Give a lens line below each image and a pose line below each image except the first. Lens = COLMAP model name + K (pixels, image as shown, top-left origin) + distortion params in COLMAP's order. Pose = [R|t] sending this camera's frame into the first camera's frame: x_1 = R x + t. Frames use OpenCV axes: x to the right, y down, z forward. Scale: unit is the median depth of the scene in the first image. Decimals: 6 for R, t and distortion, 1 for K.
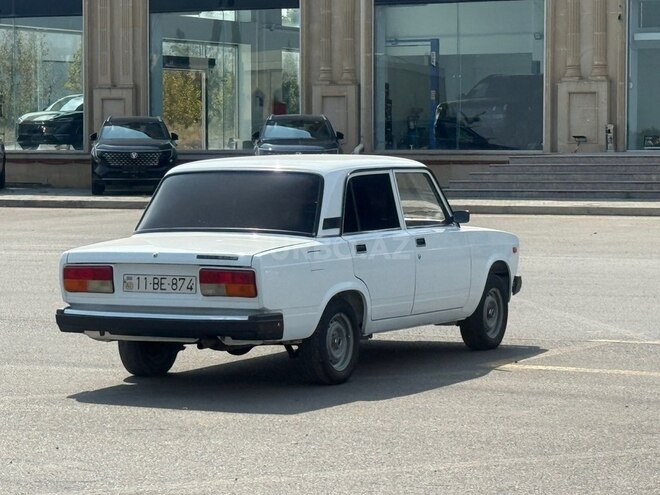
lens RADIAL K [[2296.2, 0, 330.0], [0, 2296.2, 247.5], [0, 0, 1]] dist [0.084516, 0.222355]
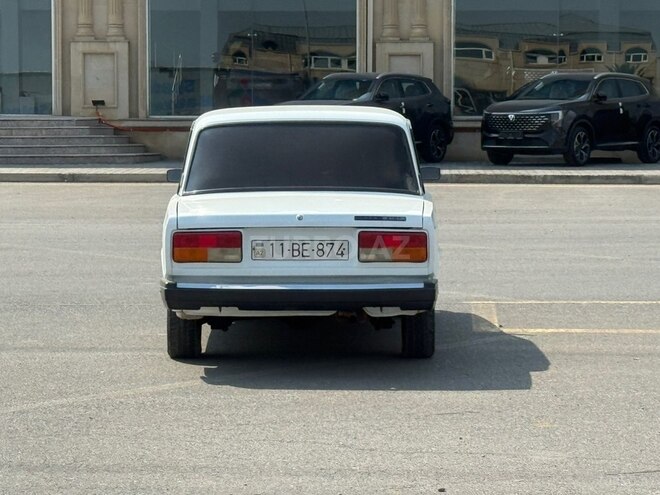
lens RADIAL K [[2296.2, 0, 330.0], [0, 2296.2, 247.5], [0, 0, 1]] dist [0.084516, 0.222355]
pose [[0.874020, -0.020857, 0.485441, -0.467504], [0.016774, 0.999778, 0.012754, 0.003724], [-0.485599, -0.003005, 0.874176, 0.219212]]
